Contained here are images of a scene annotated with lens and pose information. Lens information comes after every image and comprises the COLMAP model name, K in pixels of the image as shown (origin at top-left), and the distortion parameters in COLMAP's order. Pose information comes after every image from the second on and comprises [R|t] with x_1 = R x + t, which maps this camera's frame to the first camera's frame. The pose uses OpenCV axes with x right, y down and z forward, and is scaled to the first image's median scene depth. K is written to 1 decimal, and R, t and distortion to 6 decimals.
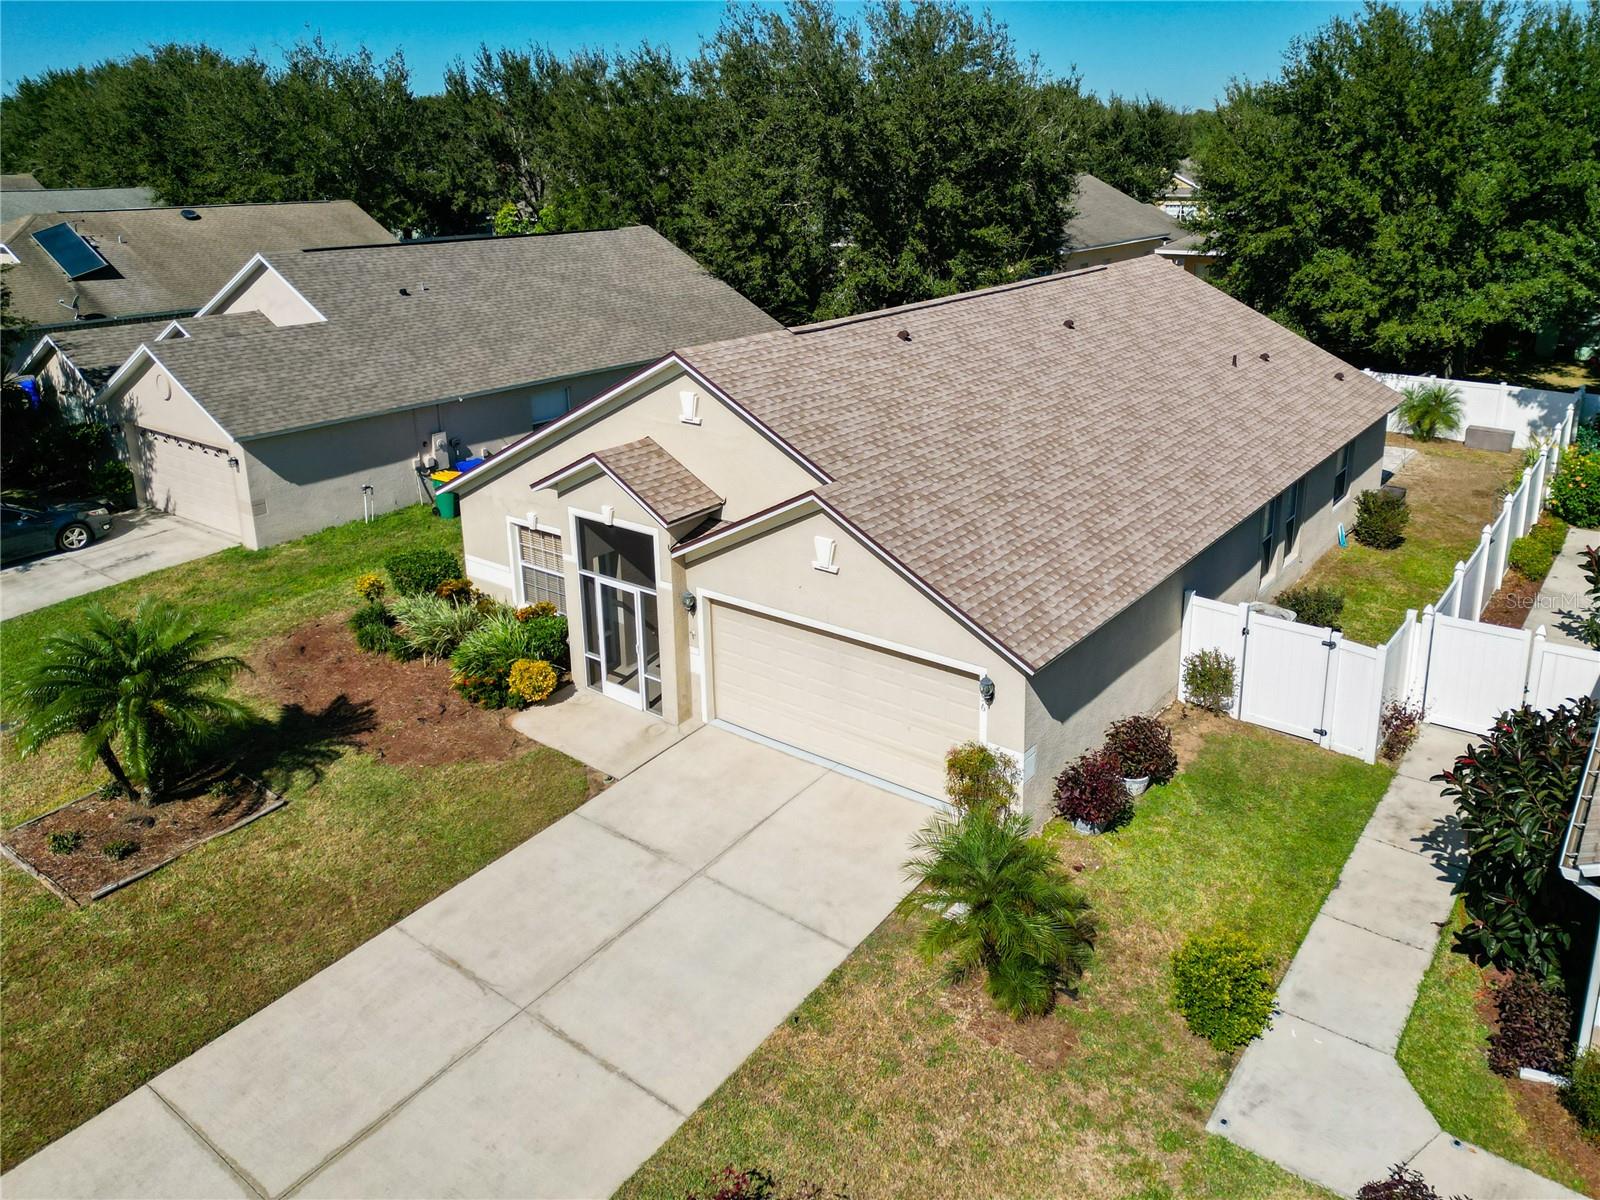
lens RADIAL K [[1166.4, 0, 826.3], [0, 1166.4, 480.5], [0, 0, 1]] dist [0.063999, -0.044490]
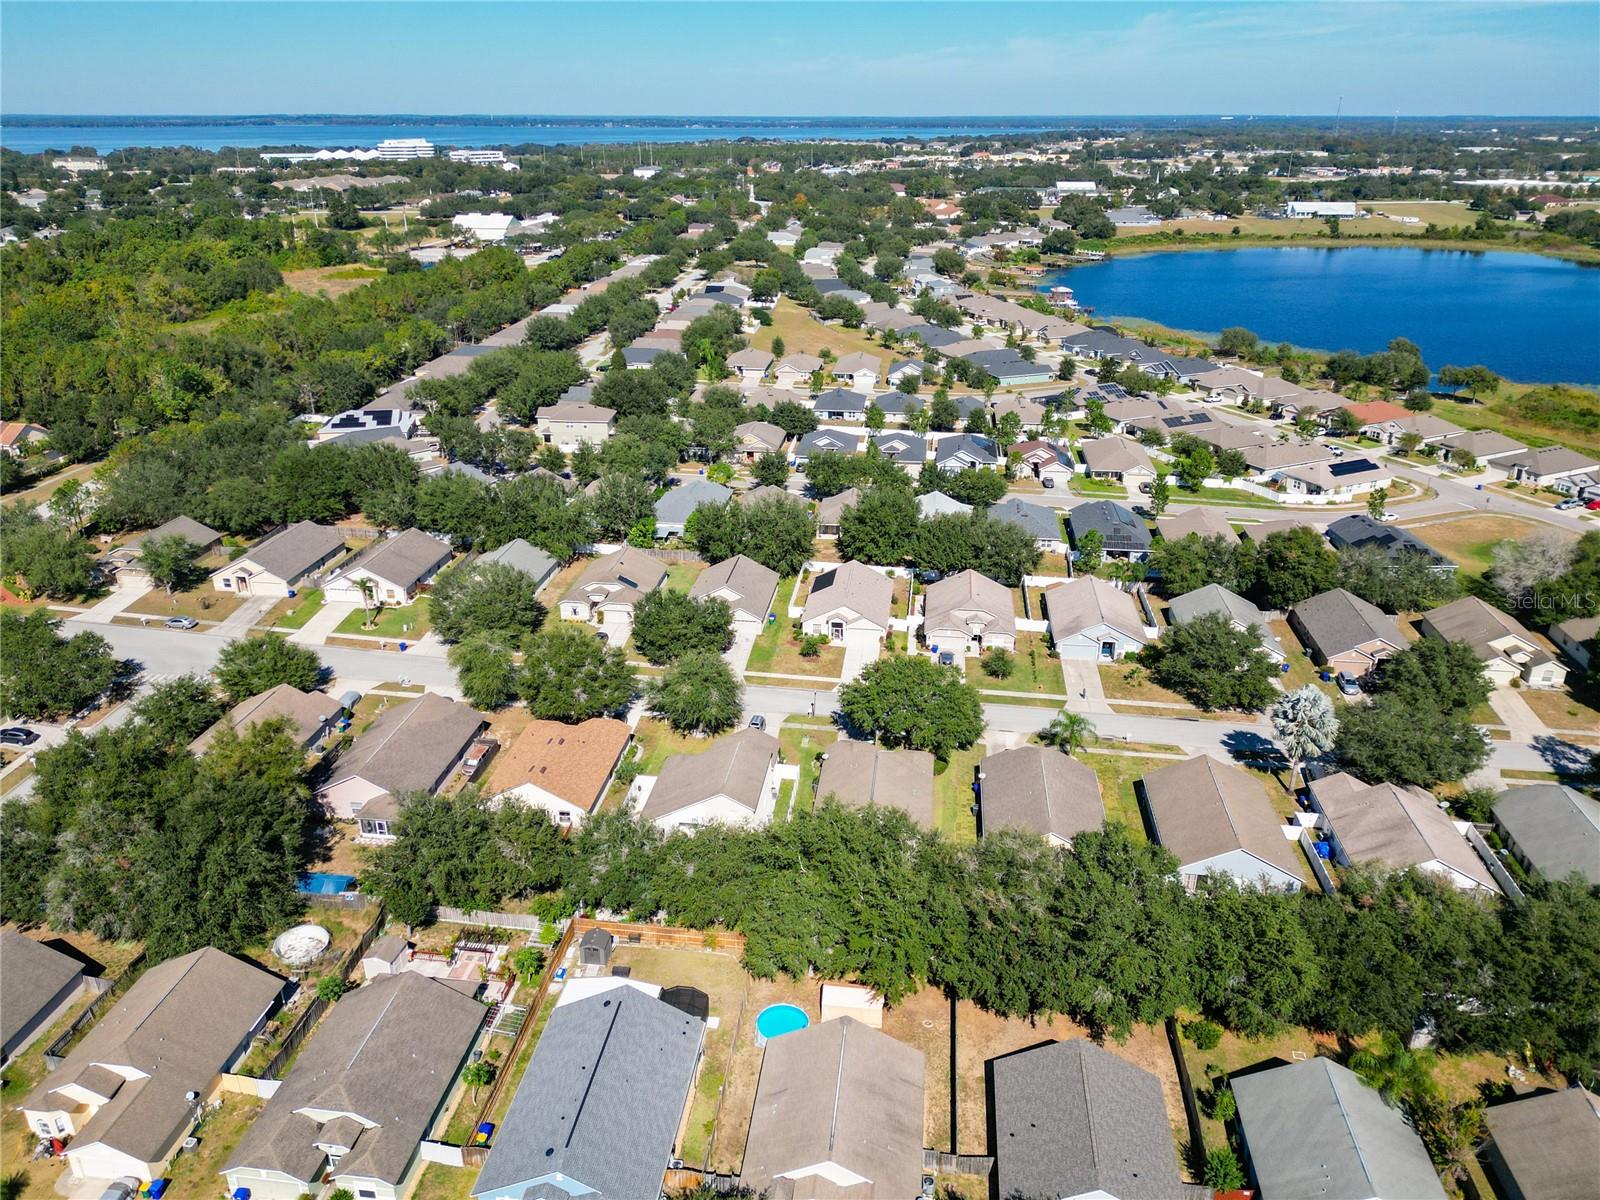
lens RADIAL K [[1130.3, 0, 800.0], [0, 1130.3, 600.0], [0, 0, 1]] dist [0.068896, -0.062746]
pose [[0.865518, -0.177156, 0.468503, -4.747700], [0.118862, 0.981290, 0.151468, -1.578530], [-0.486571, -0.075411, 0.870380, -6.864587]]
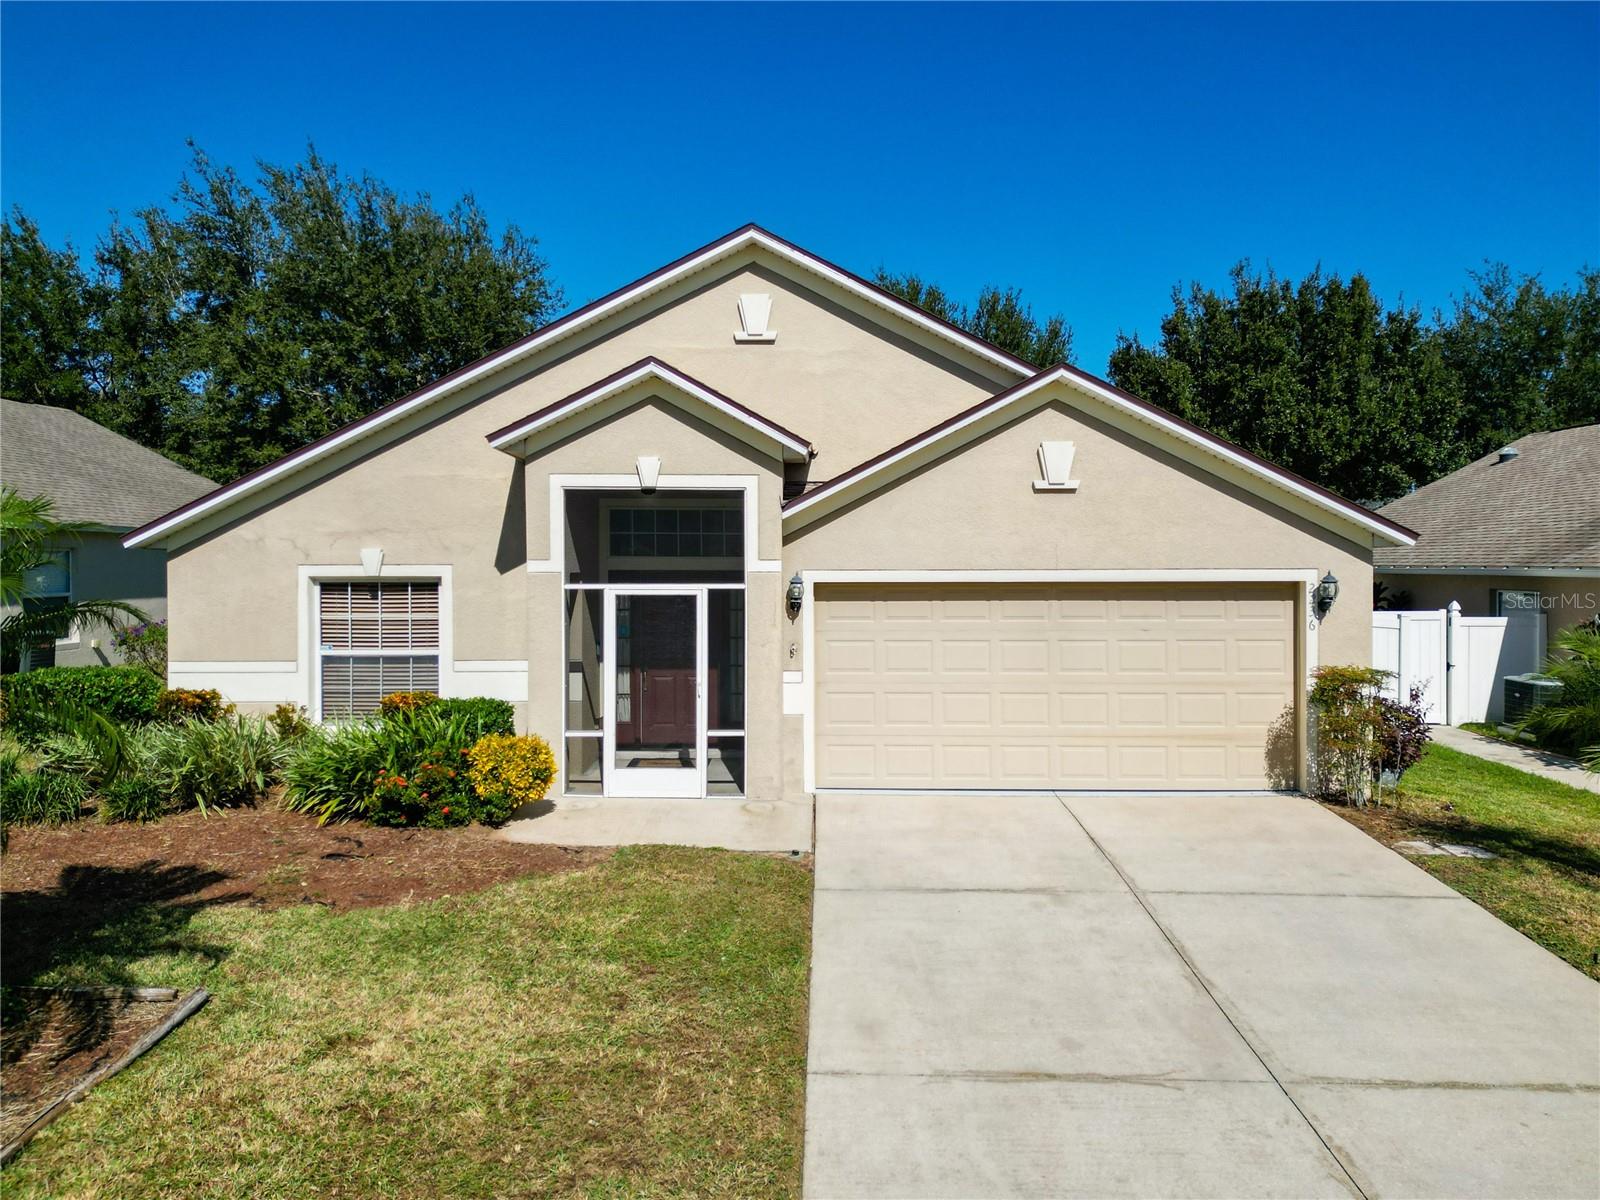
lens RADIAL K [[1140.8, 0, 807.3], [0, 1140.8, 586.3], [0, 0, 1]] dist [0.088676, -0.081802]
pose [[0.804096, 0.001002, 0.594498, -0.489377], [0.150503, 0.967080, -0.205195, 0.230935], [-0.575133, 0.254470, 0.777475, 0.497645]]
